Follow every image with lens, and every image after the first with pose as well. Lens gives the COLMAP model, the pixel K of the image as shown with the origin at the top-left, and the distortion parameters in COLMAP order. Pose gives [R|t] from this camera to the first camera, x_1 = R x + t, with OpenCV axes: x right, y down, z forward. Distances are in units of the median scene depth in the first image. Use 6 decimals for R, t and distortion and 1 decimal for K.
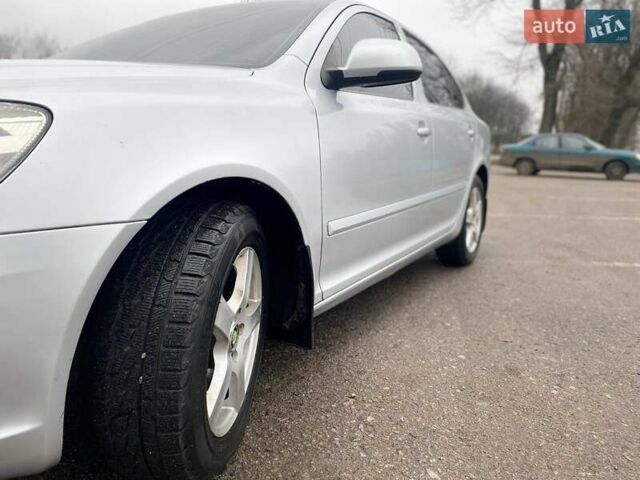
lens RADIAL K [[494.1, 0, 322.4], [0, 494.1, 243.1], [0, 0, 1]] dist [0.063155, -0.058185]
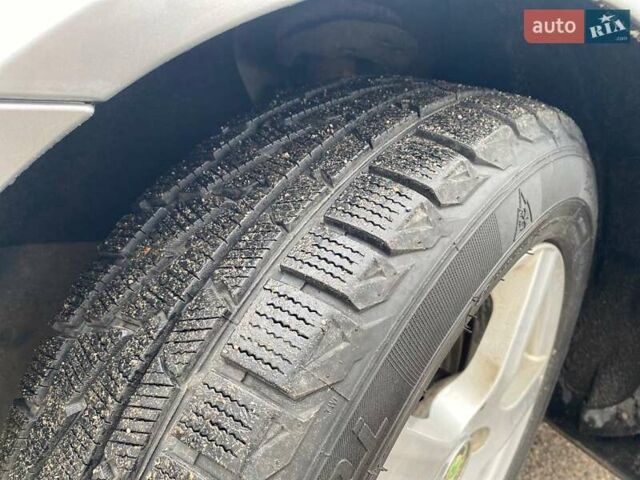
lens RADIAL K [[494.1, 0, 322.4], [0, 494.1, 243.1], [0, 0, 1]] dist [0.063155, -0.058185]
pose [[0.836726, 0.208930, -0.506199, -0.121464], [-0.142812, 0.975624, 0.166620, -0.032352], [0.528672, -0.067124, 0.846168, 0.742856]]
